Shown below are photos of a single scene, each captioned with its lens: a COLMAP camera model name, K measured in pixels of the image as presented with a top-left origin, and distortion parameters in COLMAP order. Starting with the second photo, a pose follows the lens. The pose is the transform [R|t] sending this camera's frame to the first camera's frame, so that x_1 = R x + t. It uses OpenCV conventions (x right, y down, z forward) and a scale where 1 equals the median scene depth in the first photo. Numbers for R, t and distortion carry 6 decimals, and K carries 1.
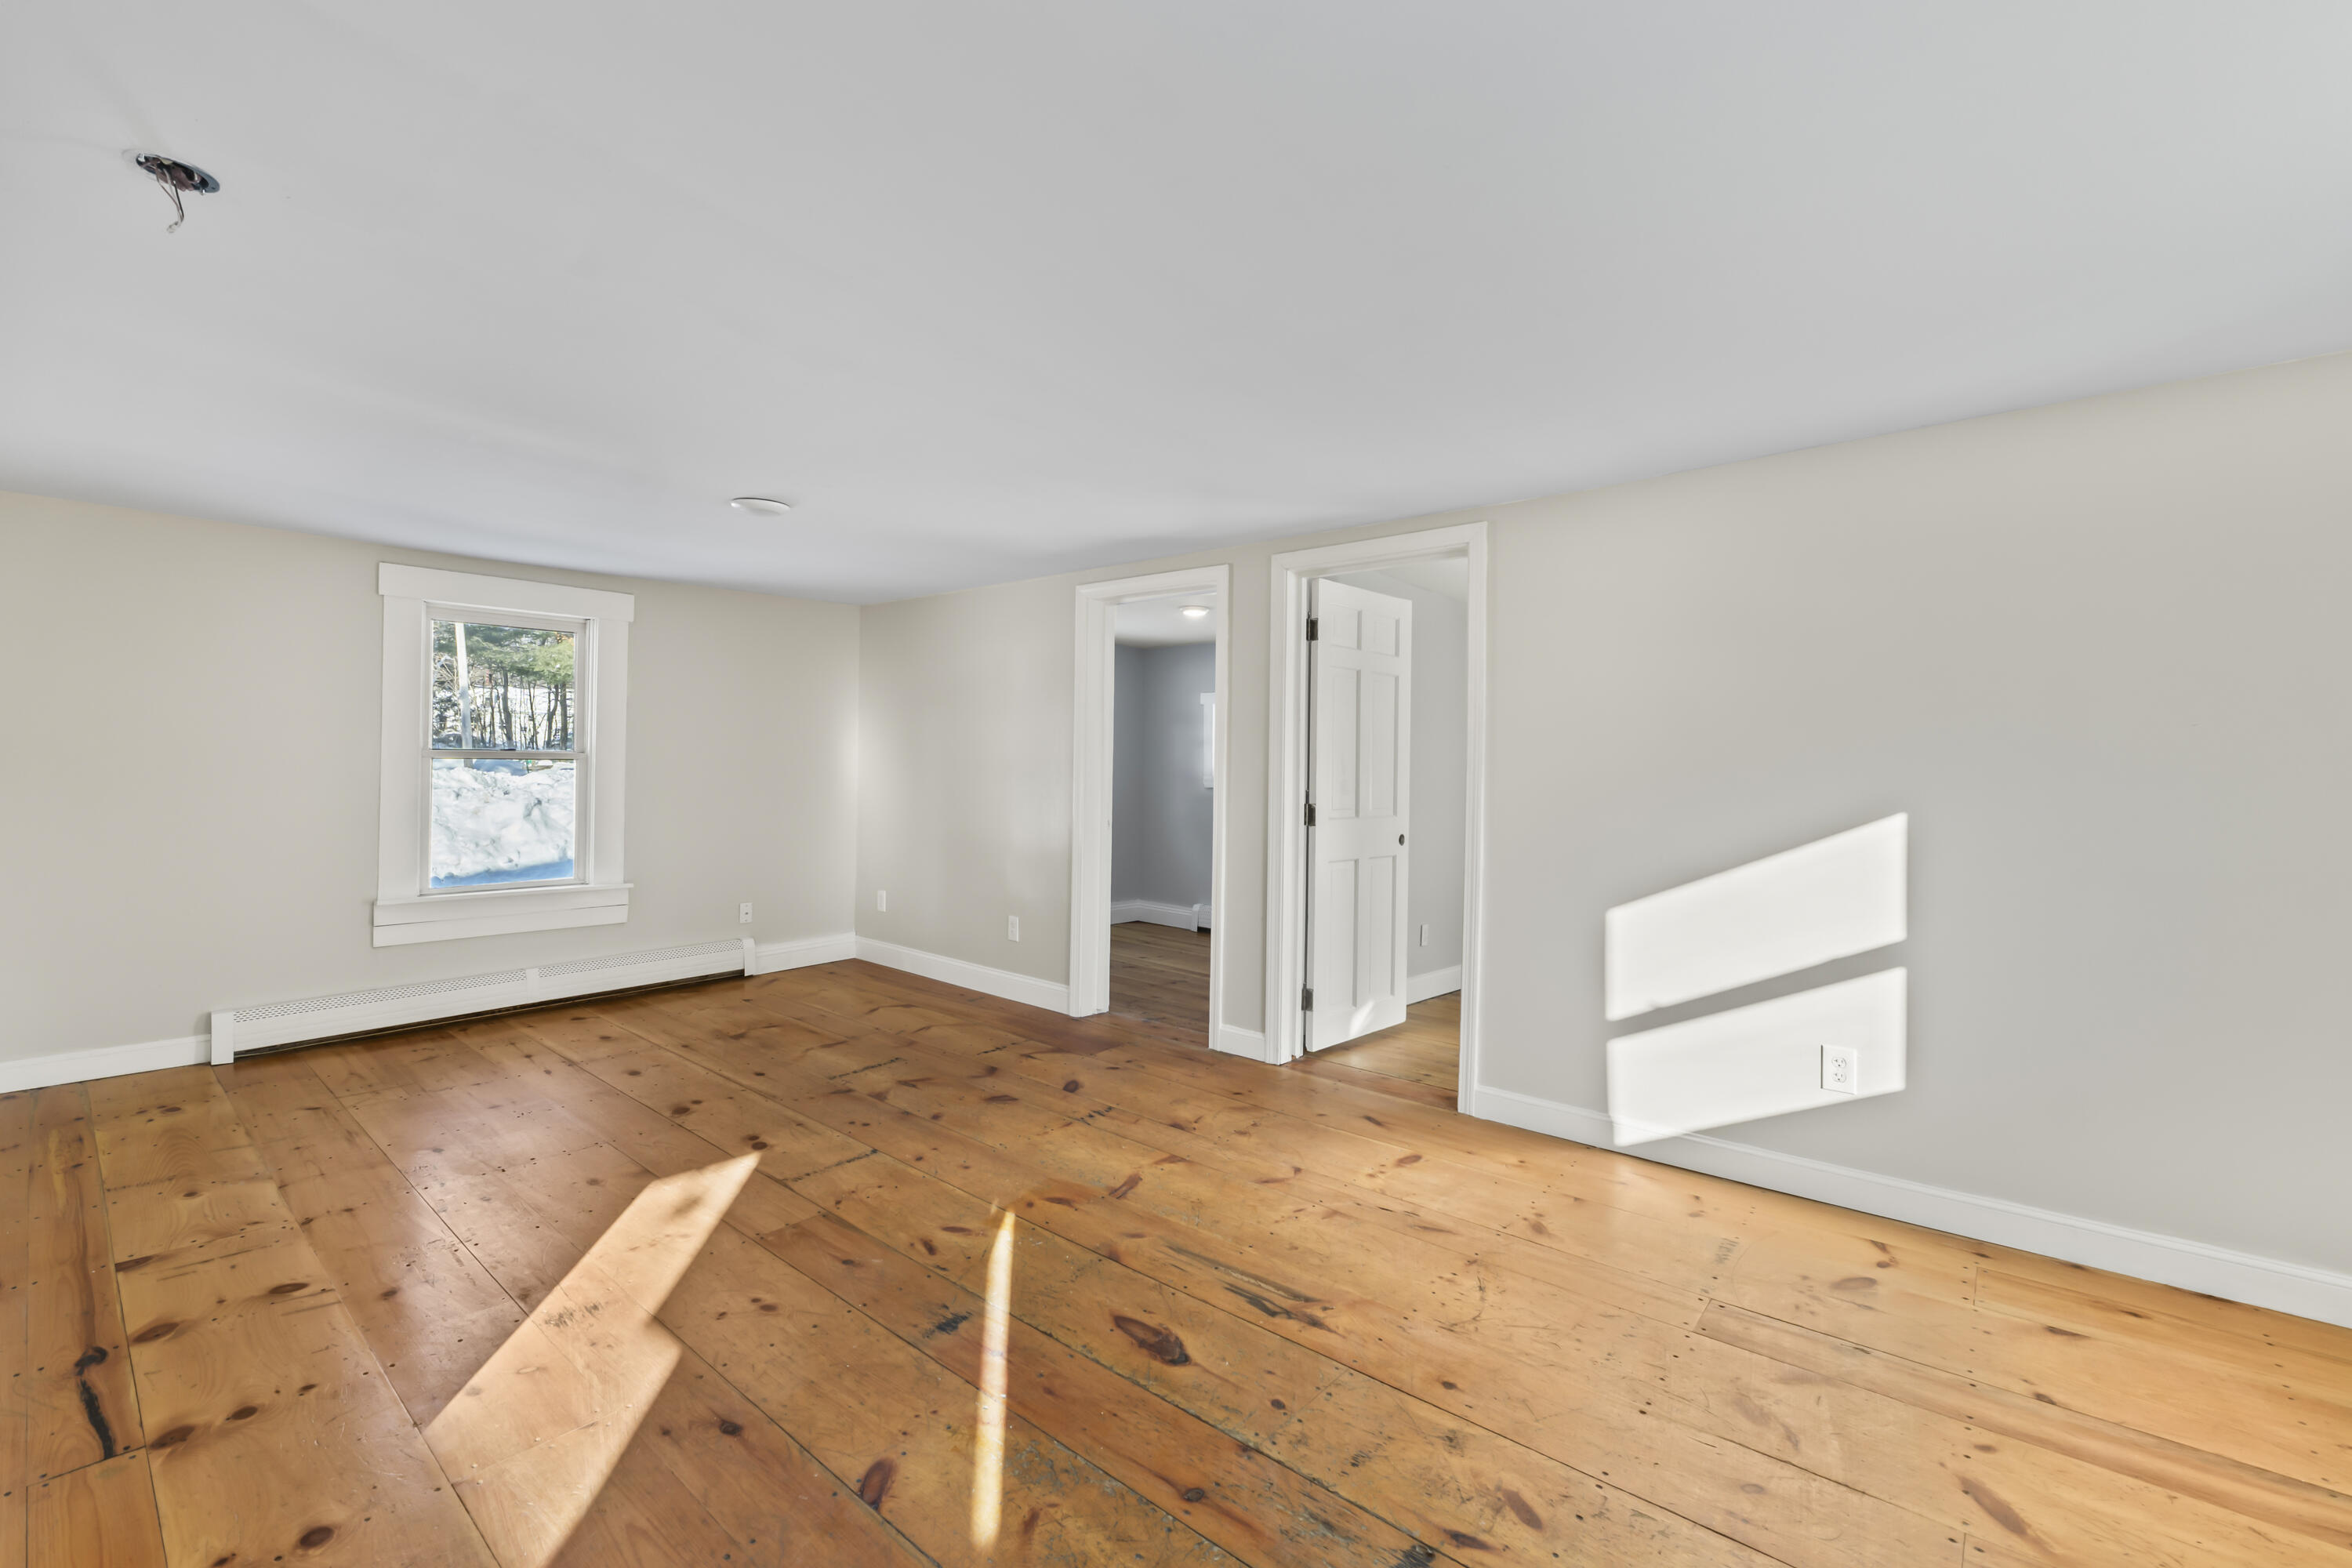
lens RADIAL K [[1010.2, 0, 1171.2], [0, 1010.2, 778.6], [0, 0, 1]] dist [-0.005120, 0.000185]
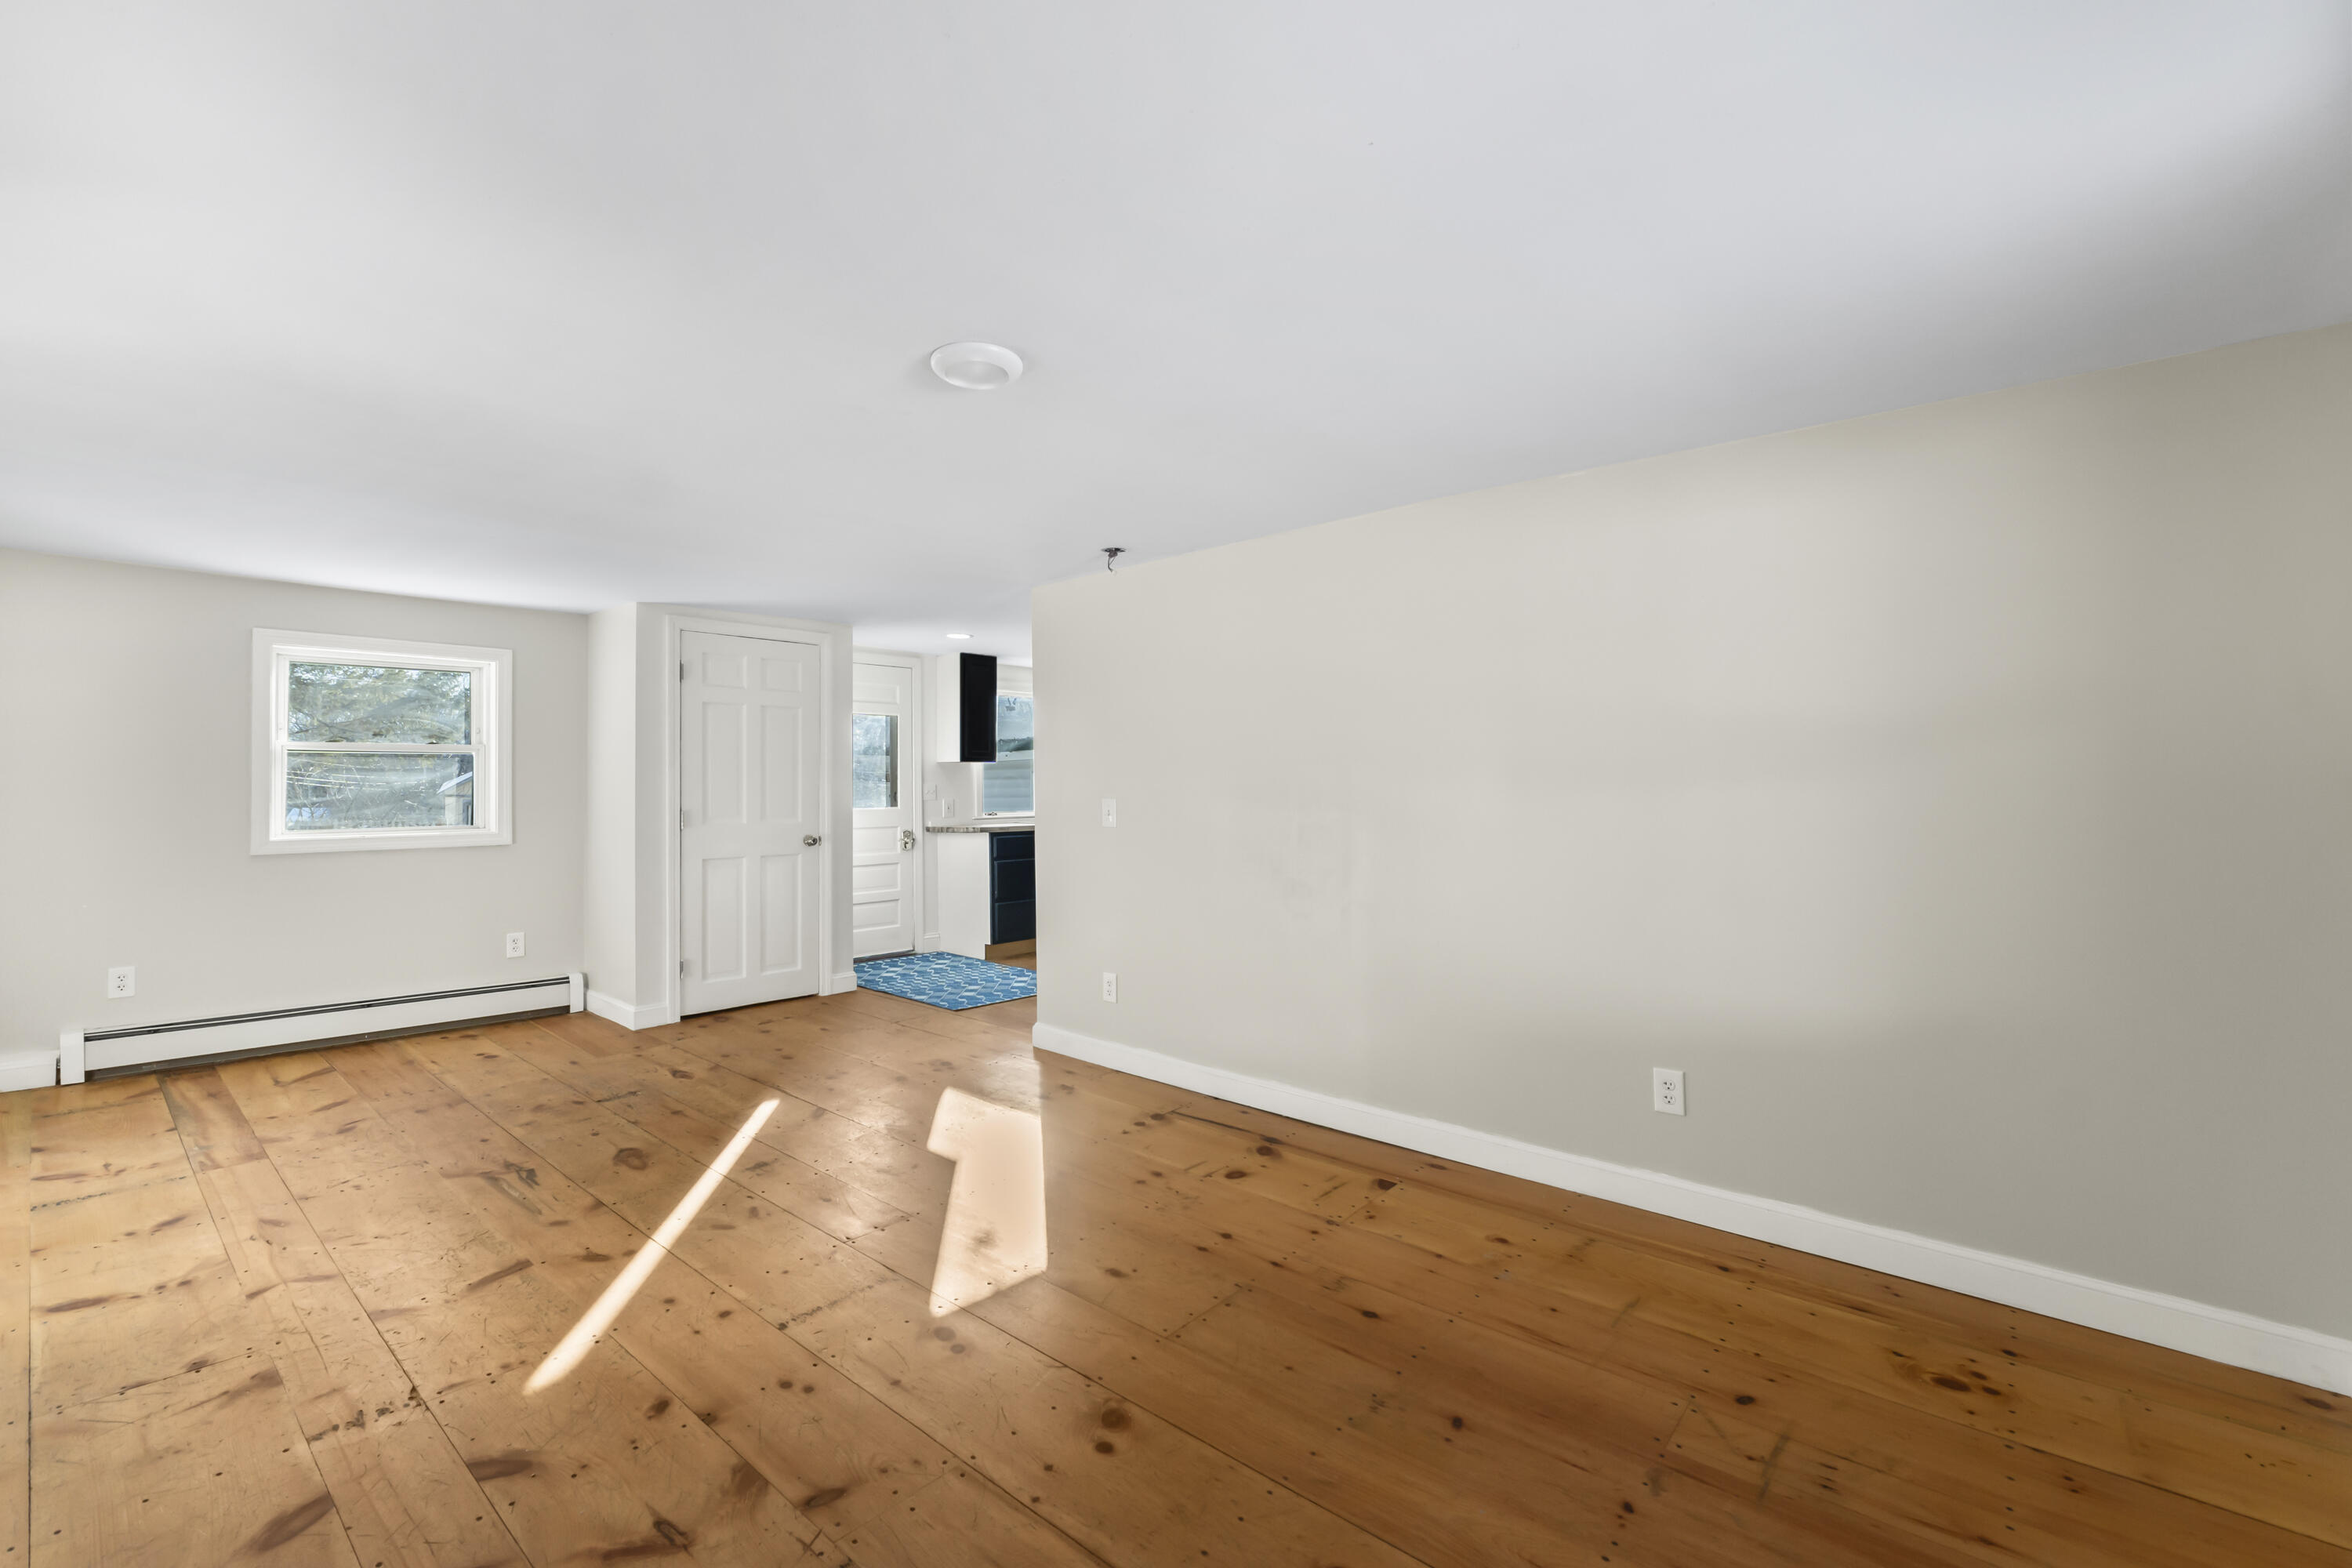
lens RADIAL K [[1010.2, 0, 1170.7], [0, 1010.2, 781.8], [0, 0, 1]] dist [-0.005120, 0.000185]
pose [[-0.999922, -0.012325, 0.002190, -0.694167], [-0.012303, 0.999874, 0.010062, -0.037081], [-0.002313, 0.010034, -0.999947, 2.095767]]
